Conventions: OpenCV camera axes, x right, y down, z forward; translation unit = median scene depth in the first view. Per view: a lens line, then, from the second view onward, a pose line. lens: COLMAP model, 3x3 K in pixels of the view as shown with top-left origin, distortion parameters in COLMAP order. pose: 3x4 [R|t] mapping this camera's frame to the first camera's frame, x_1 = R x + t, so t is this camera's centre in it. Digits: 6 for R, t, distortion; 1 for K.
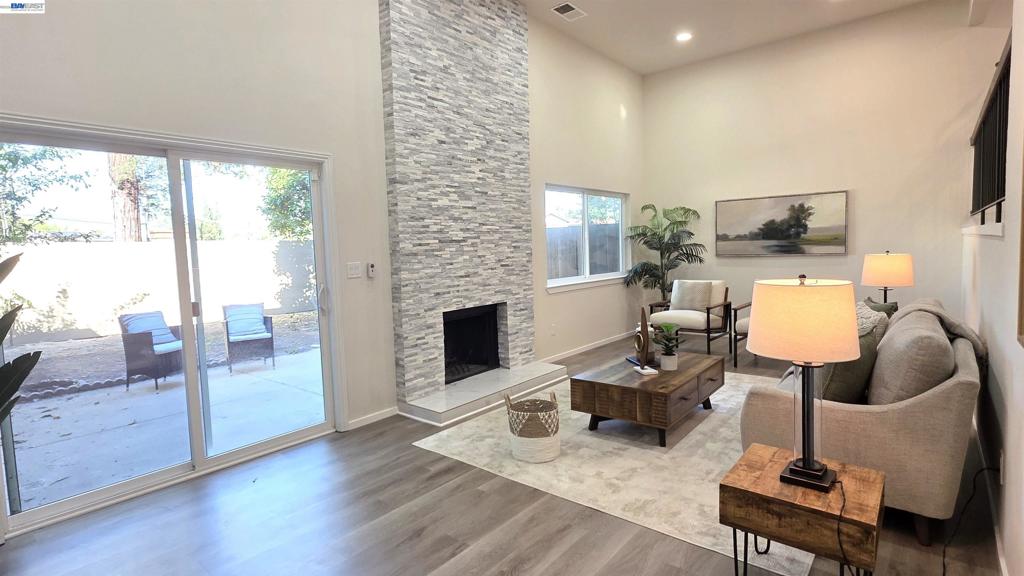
lens RADIAL K [[508.6, 0, 513.2], [0, 508.6, 281.2], [0, 0, 1]] dist [0.001958, 0.000180]
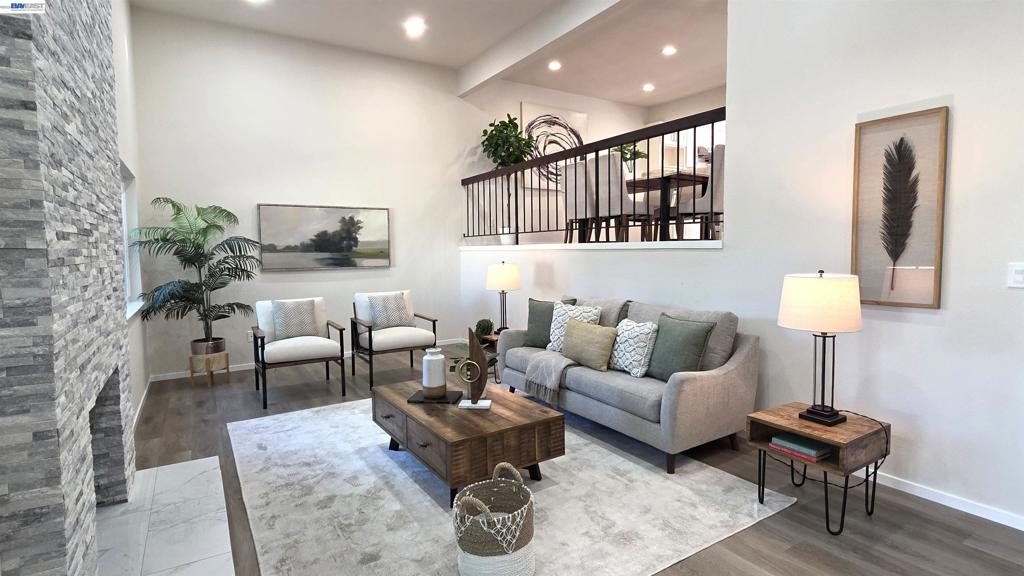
lens RADIAL K [[508.6, 0, 513.2], [0, 508.6, 281.2], [0, 0, 1]] dist [0.001958, 0.000180]
pose [[0.300120, -0.029578, 0.953443, -0.292932], [0.065587, 0.997794, 0.010309, -0.015503], [-0.951644, 0.059439, 0.301398, 0.406440]]
